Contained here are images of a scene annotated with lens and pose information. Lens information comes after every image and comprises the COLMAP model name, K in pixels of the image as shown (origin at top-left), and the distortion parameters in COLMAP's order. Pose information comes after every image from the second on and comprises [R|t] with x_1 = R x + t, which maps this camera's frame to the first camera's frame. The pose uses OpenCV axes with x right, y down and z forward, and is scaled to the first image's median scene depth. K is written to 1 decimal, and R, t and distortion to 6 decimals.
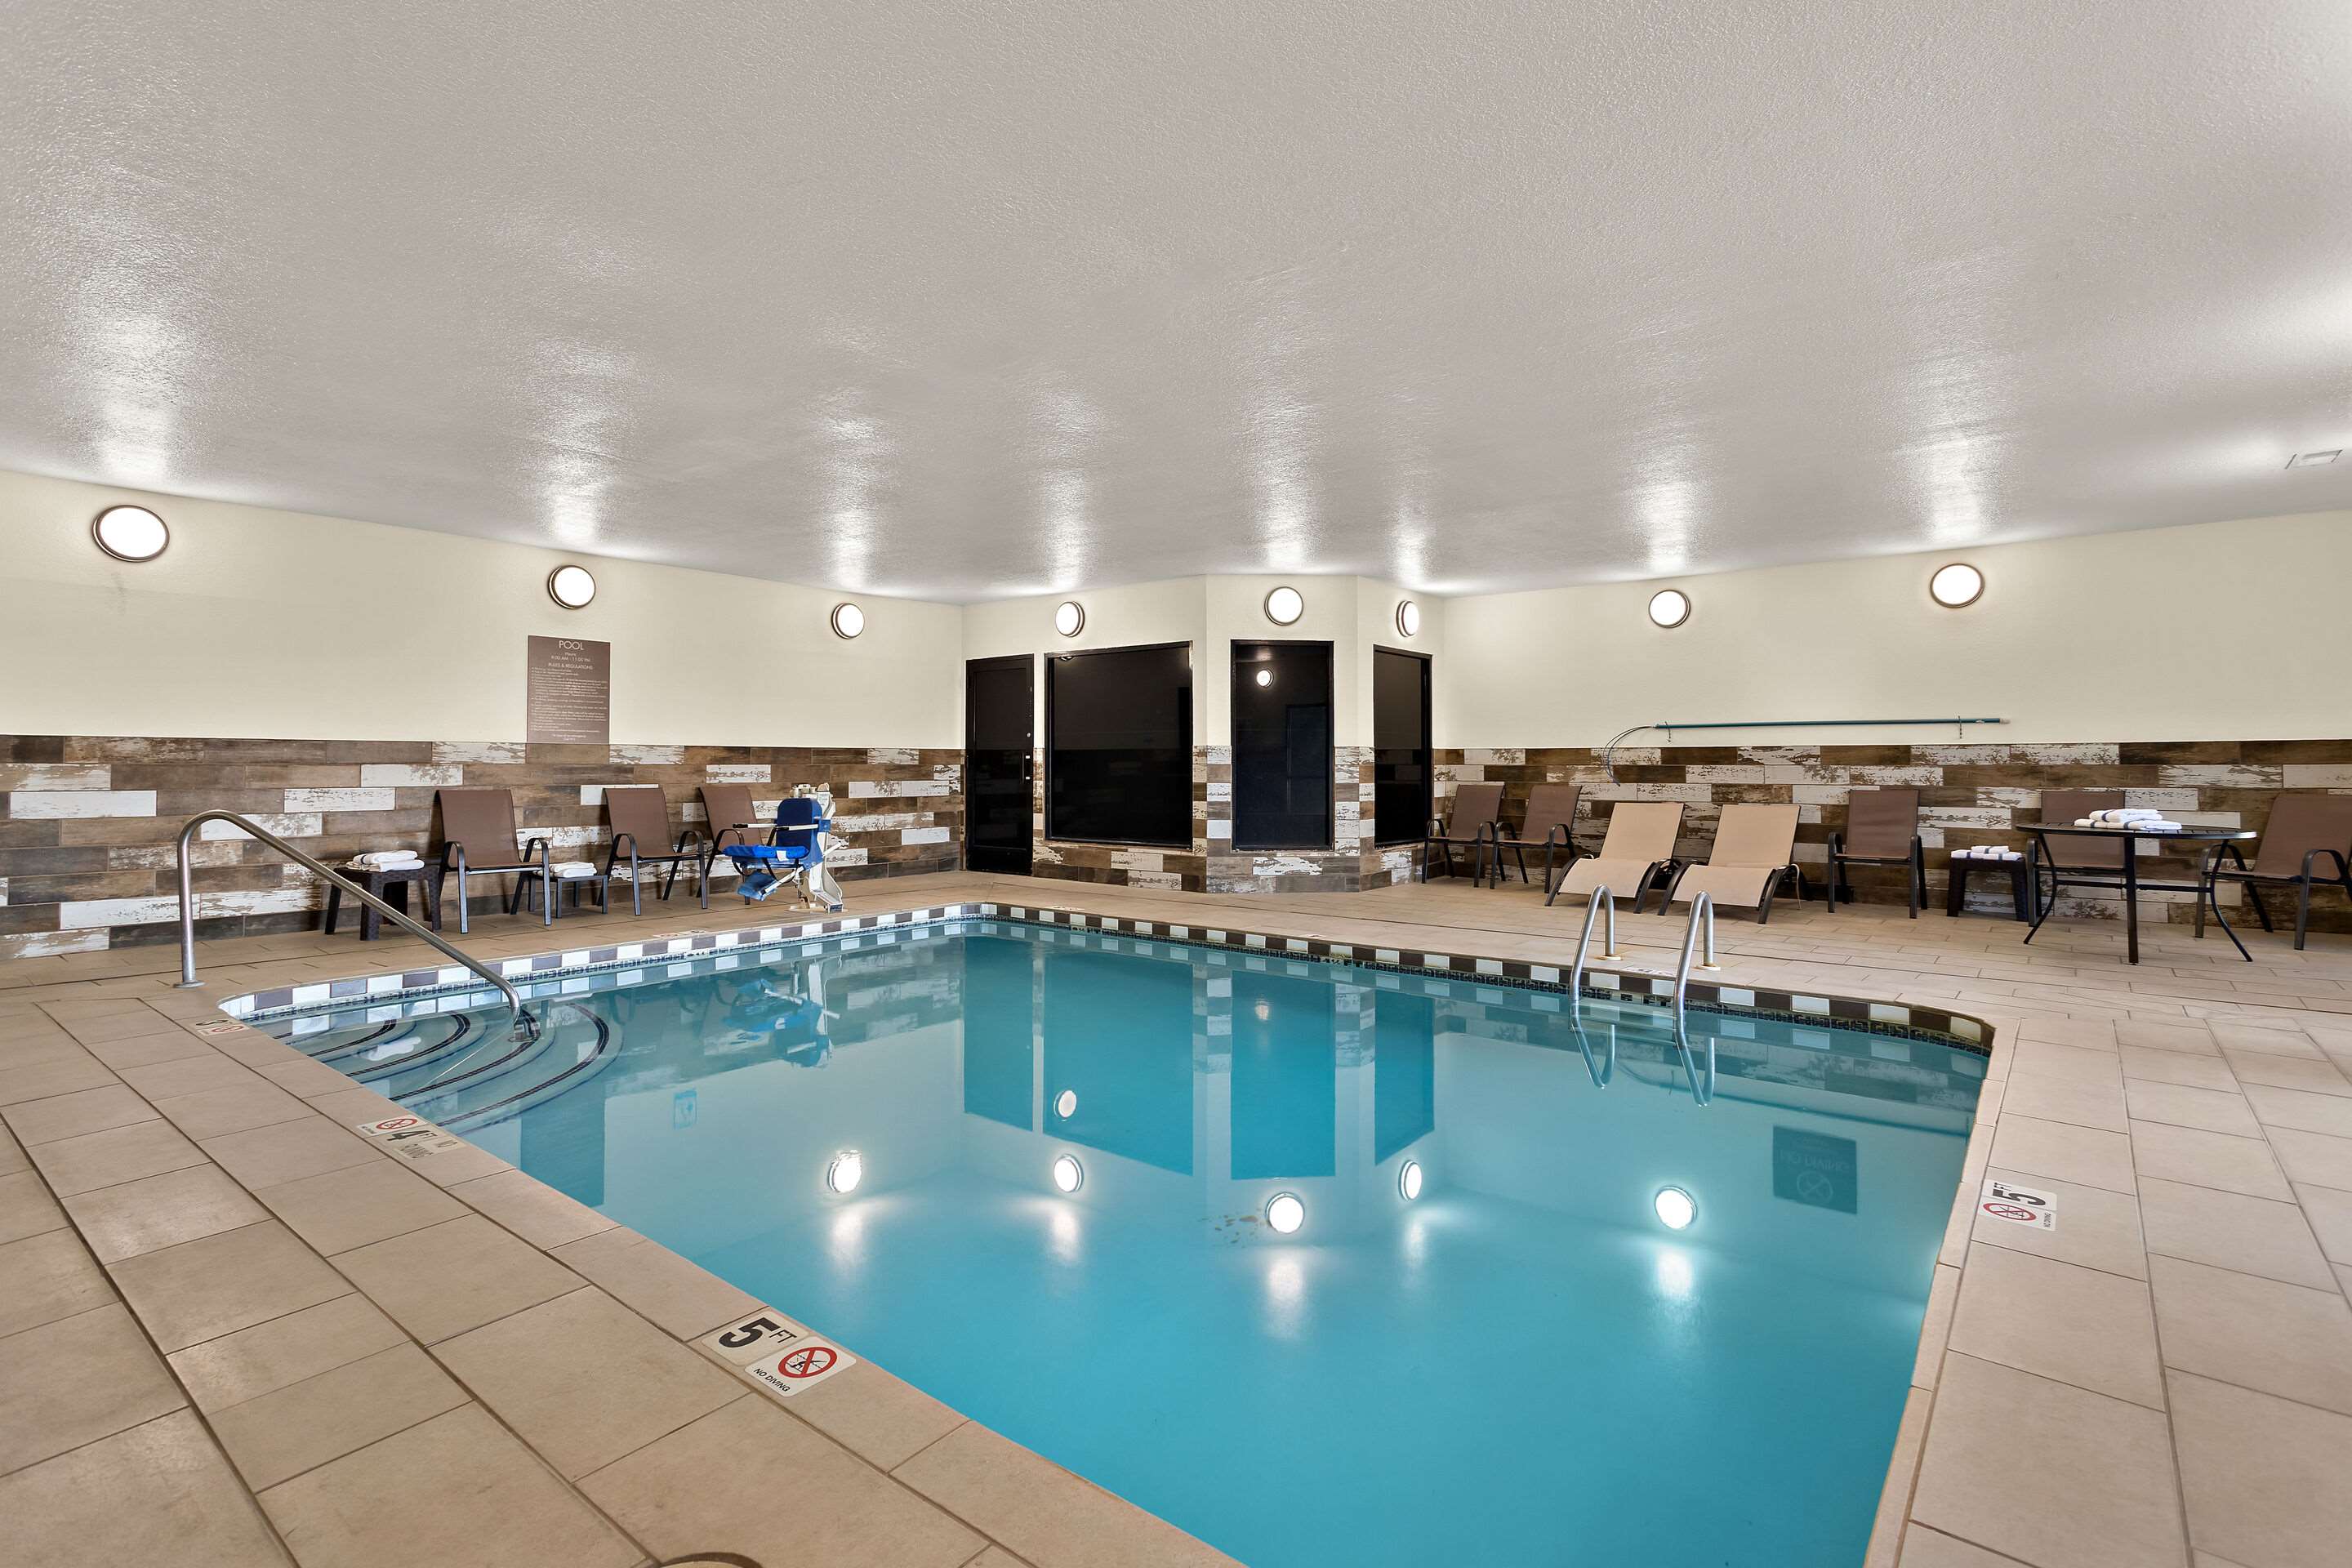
lens RADIAL K [[1119.6, 0, 1154.1], [0, 1119.6, 768.7], [0, 0, 1]] dist [0.000544, 0.000019]
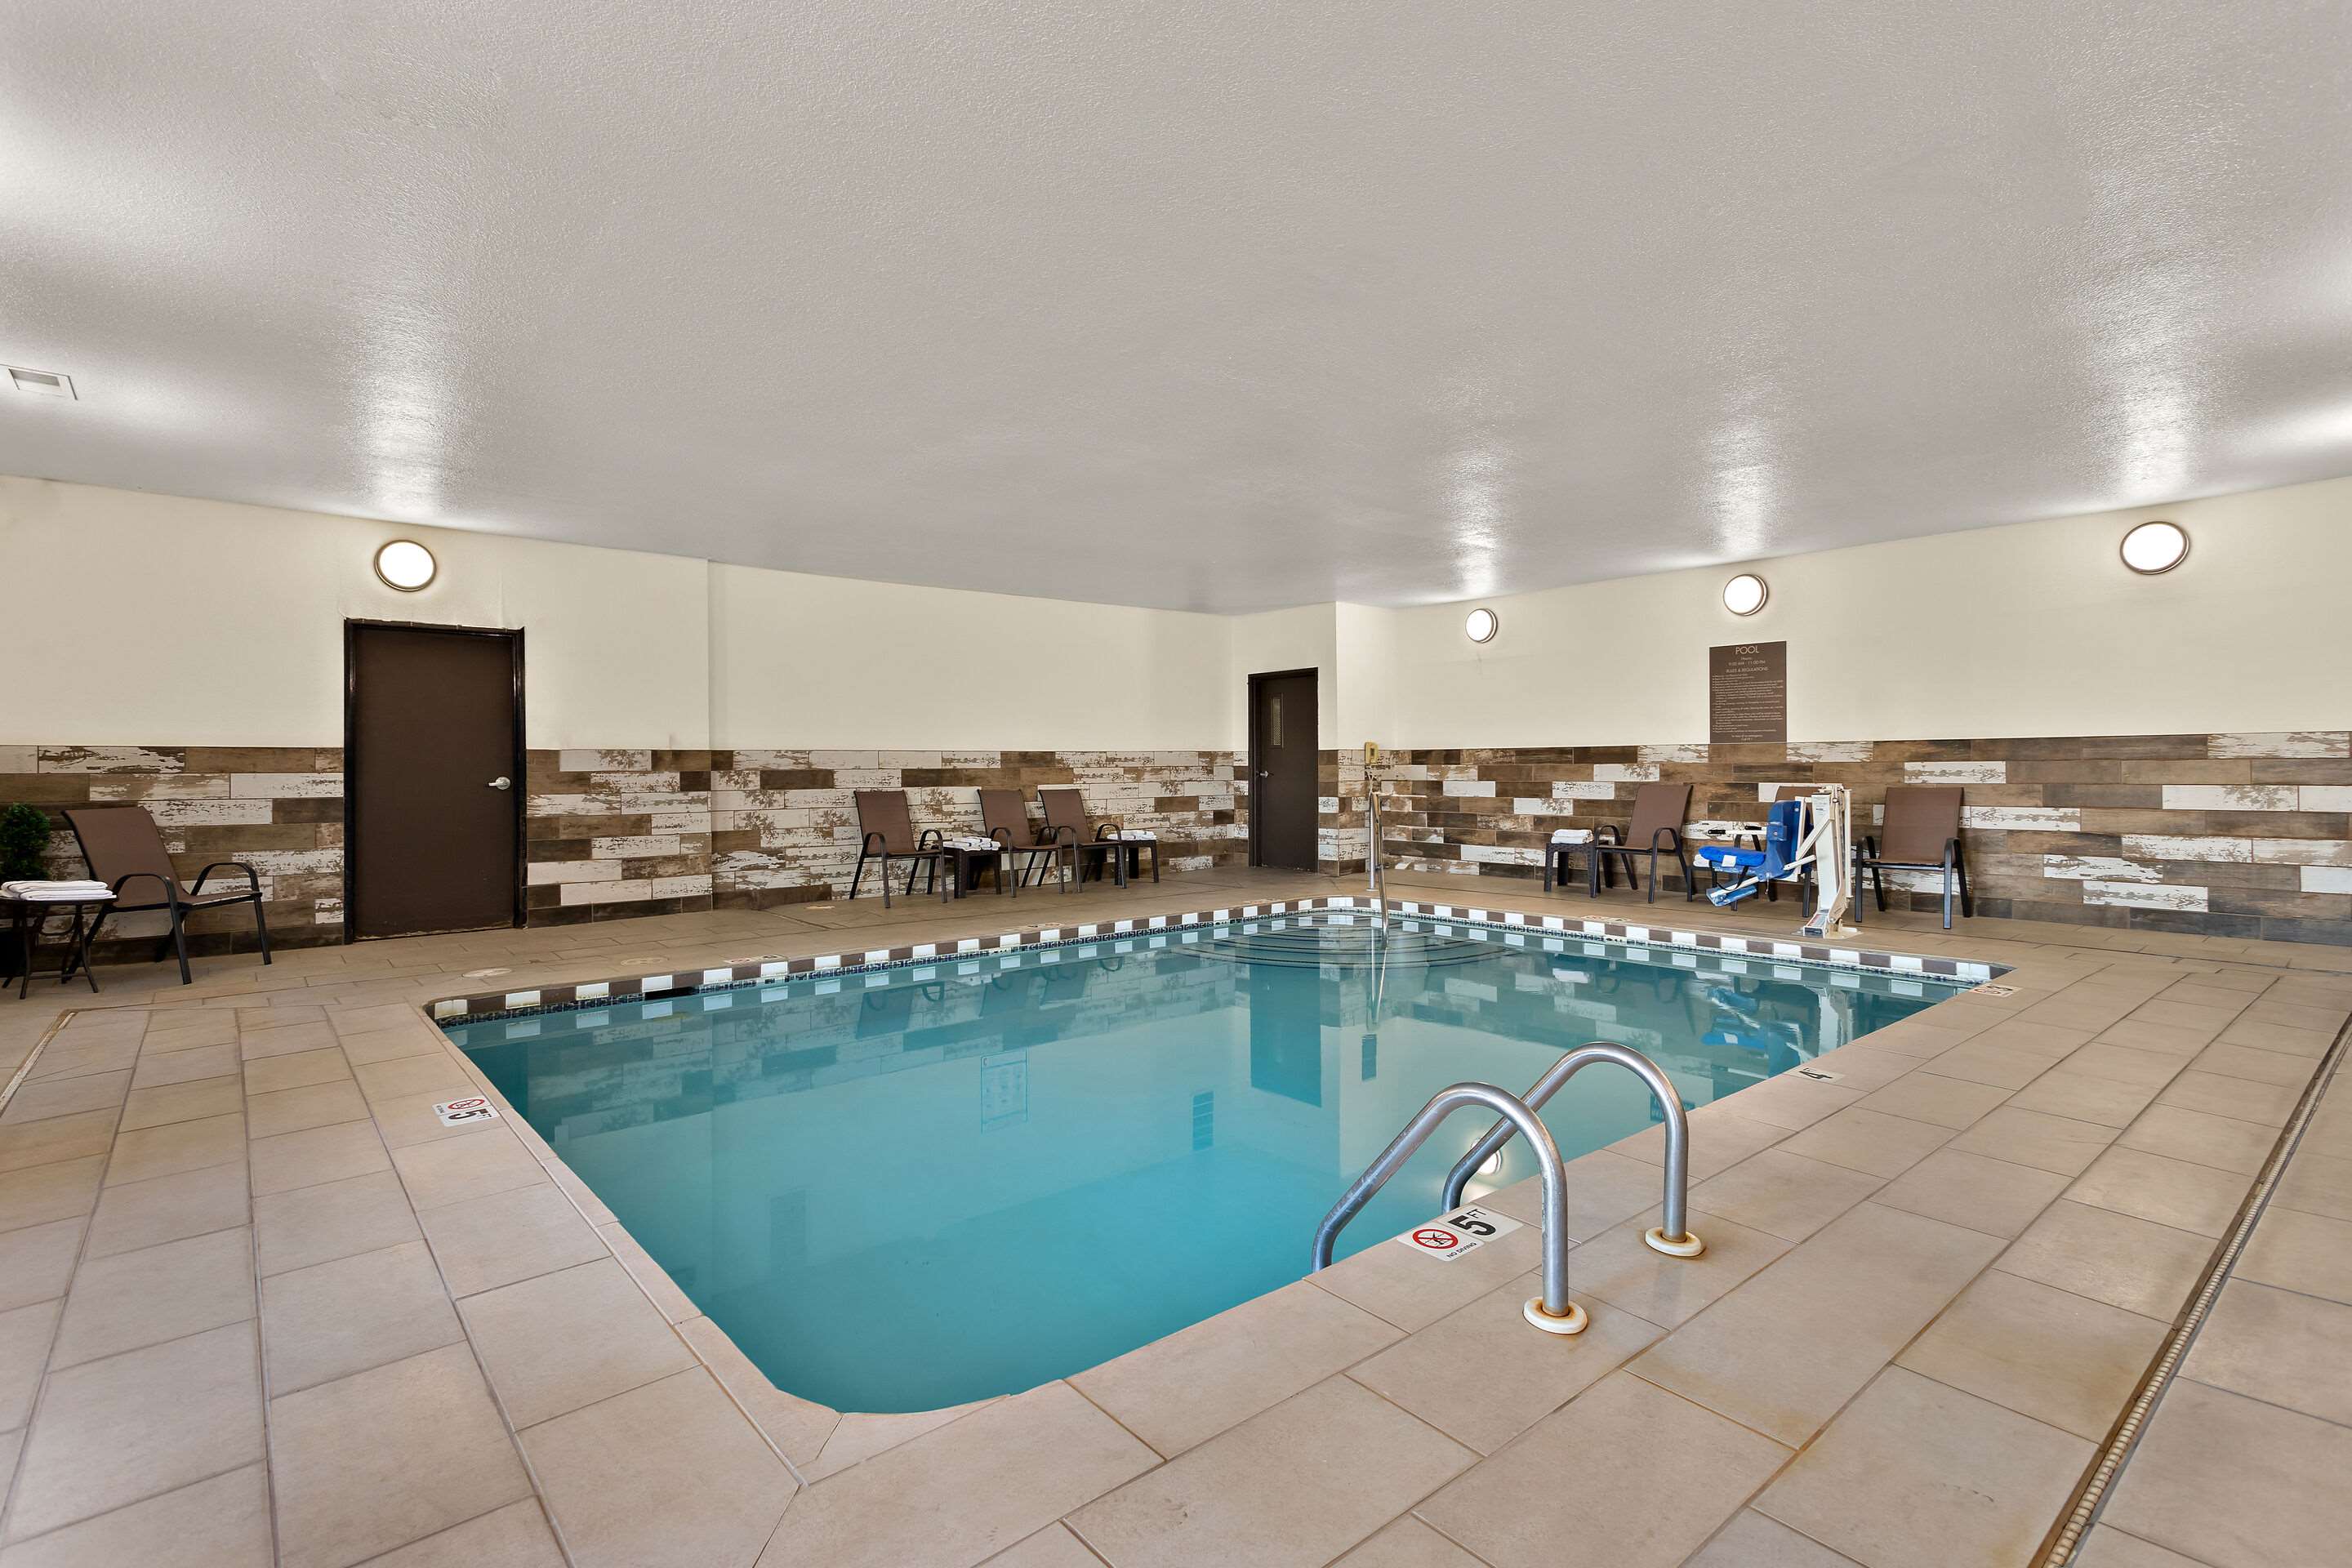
lens RADIAL K [[1119.6, 0, 1174.5], [0, 1119.6, 769.3], [0, 0, 1]] dist [0.000544, 0.000019]
pose [[-0.178652, 0.003490, -0.983906, 1.103146], [0.005507, 0.999982, 0.002547, -0.006456], [0.983897, -0.004963, -0.178668, 1.170251]]
